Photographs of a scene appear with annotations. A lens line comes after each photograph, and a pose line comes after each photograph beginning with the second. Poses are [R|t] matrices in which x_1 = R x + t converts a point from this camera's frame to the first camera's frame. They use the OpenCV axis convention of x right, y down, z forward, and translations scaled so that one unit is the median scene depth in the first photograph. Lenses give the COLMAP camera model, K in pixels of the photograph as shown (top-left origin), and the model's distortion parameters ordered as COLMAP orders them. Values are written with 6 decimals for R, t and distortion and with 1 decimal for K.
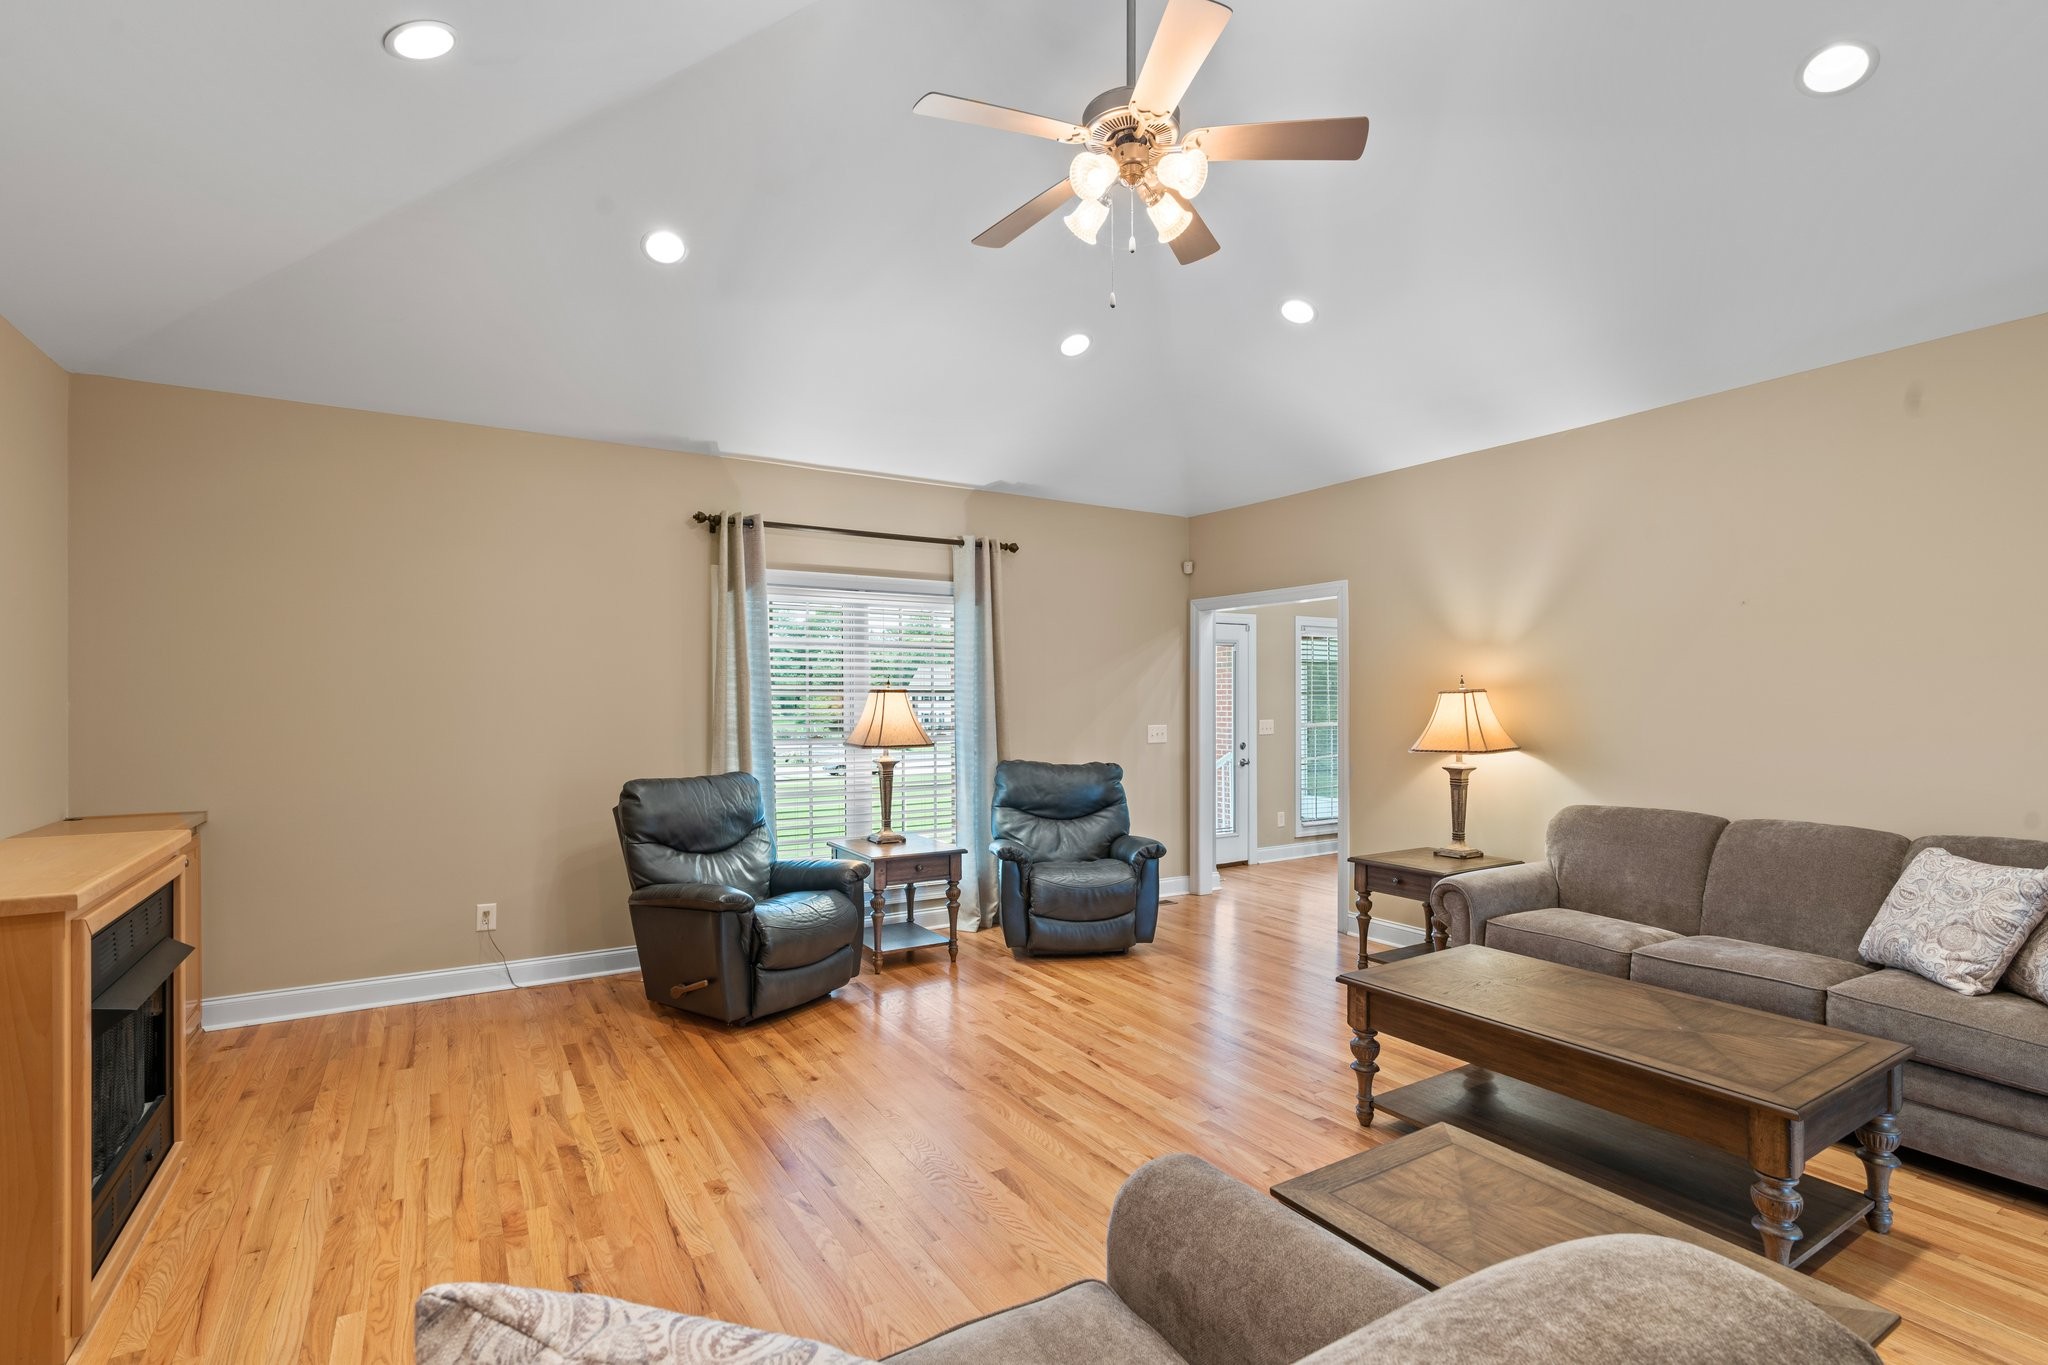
lens RADIAL K [[934.1, 0, 1025.2], [0, 934.1, 675.1], [0, 0, 1]] dist [-0.012308, 0.007627]
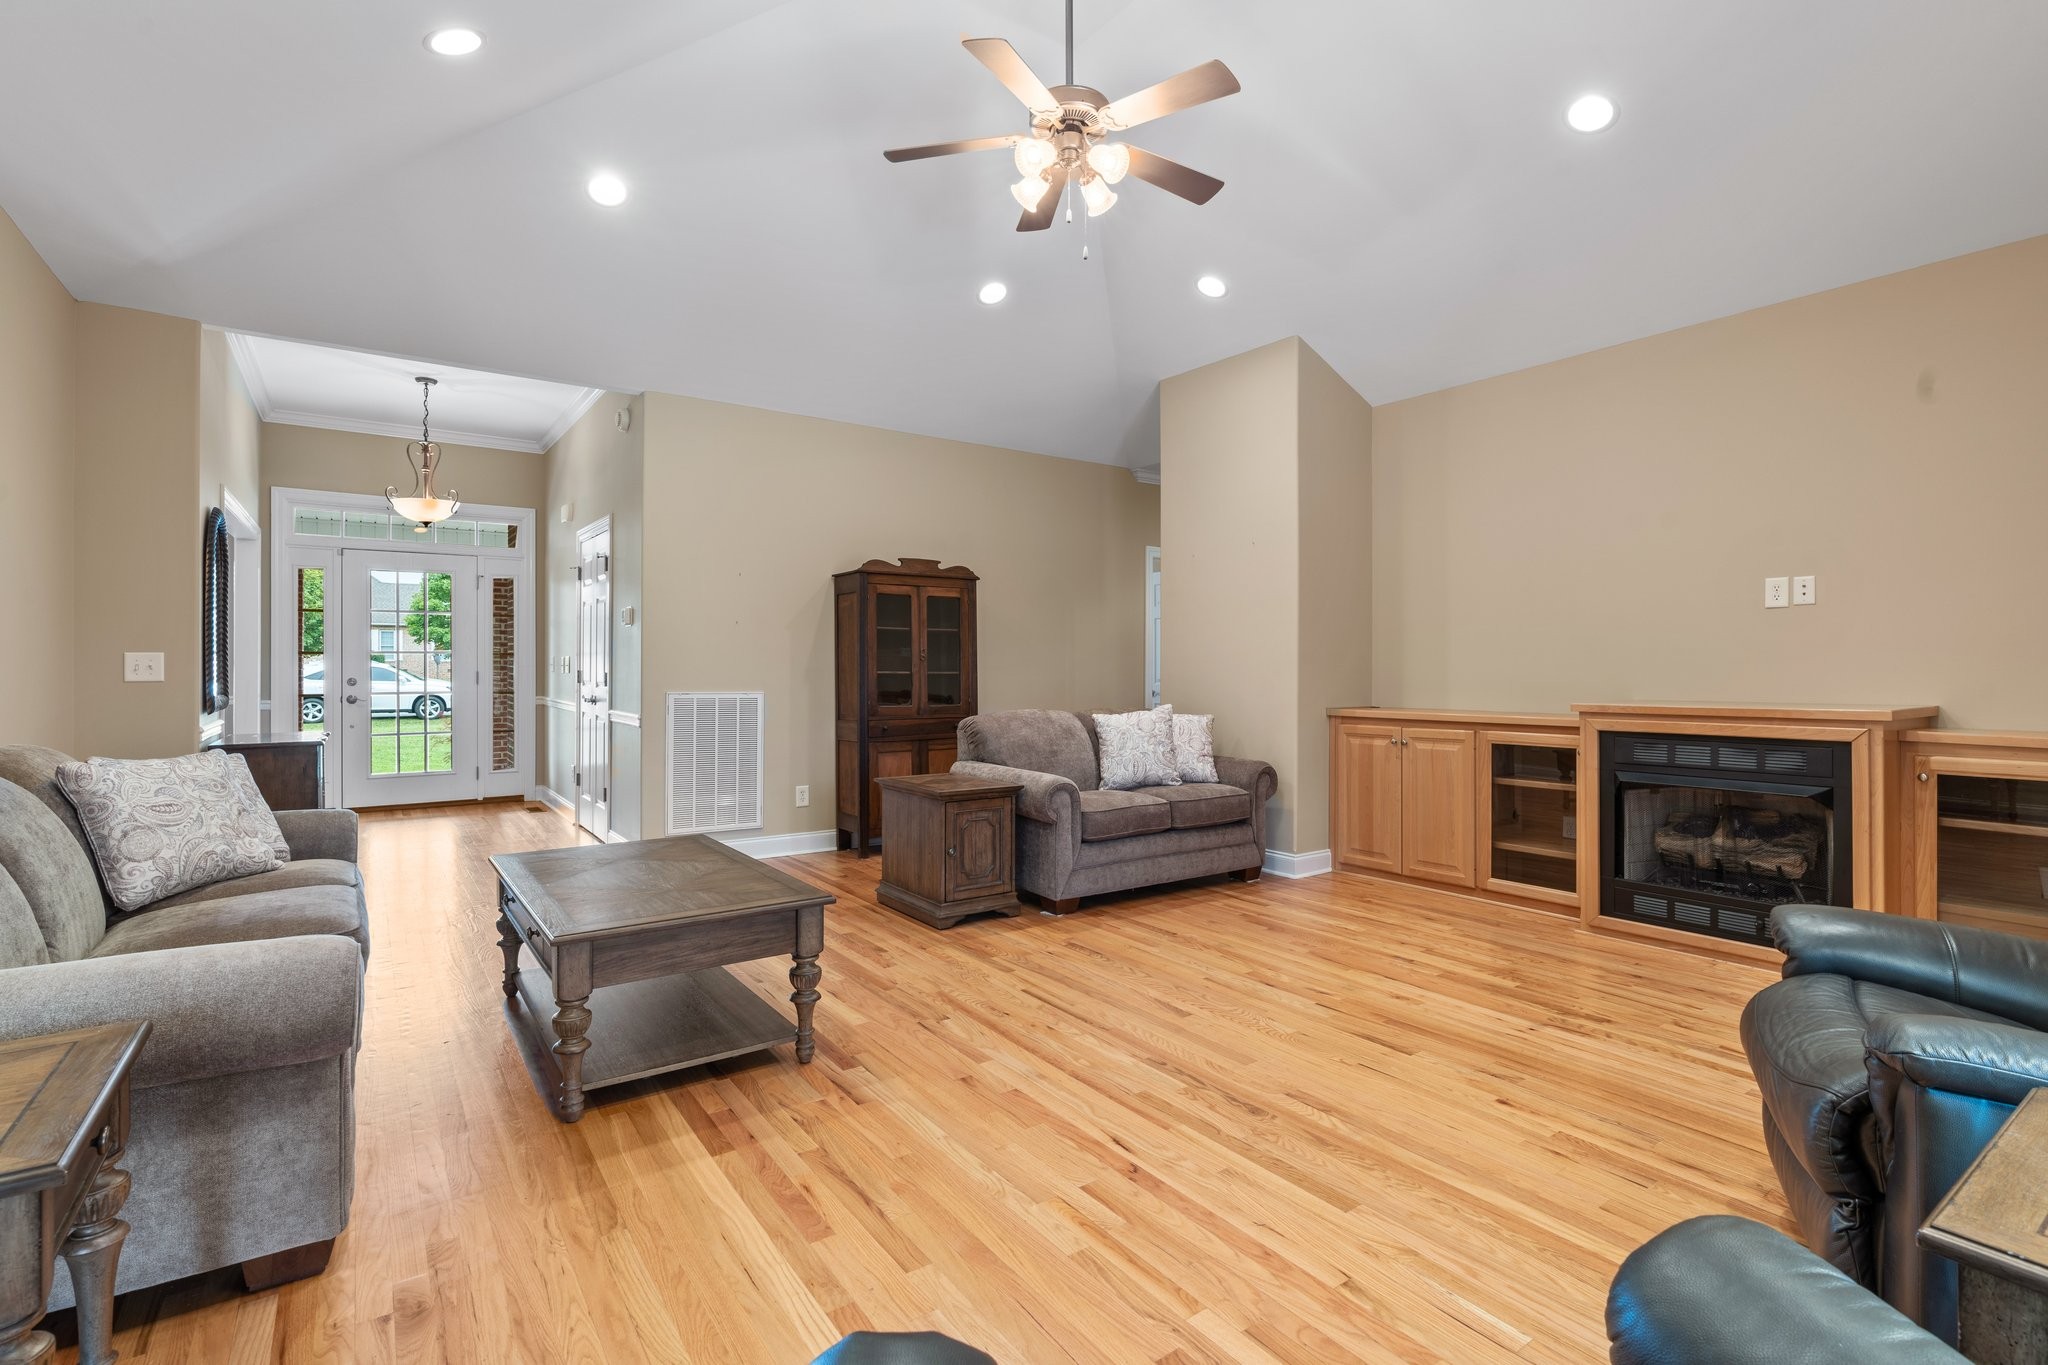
lens RADIAL K [[934.1, 0, 1025.2], [0, 934.1, 675.1], [0, 0, 1]] dist [-0.012308, 0.007627]
pose [[-0.998638, -0.002259, -0.052128, 0.194512], [-0.001165, 0.999778, -0.021014, 0.127114], [0.052164, -0.020925, -0.998419, 1.834586]]
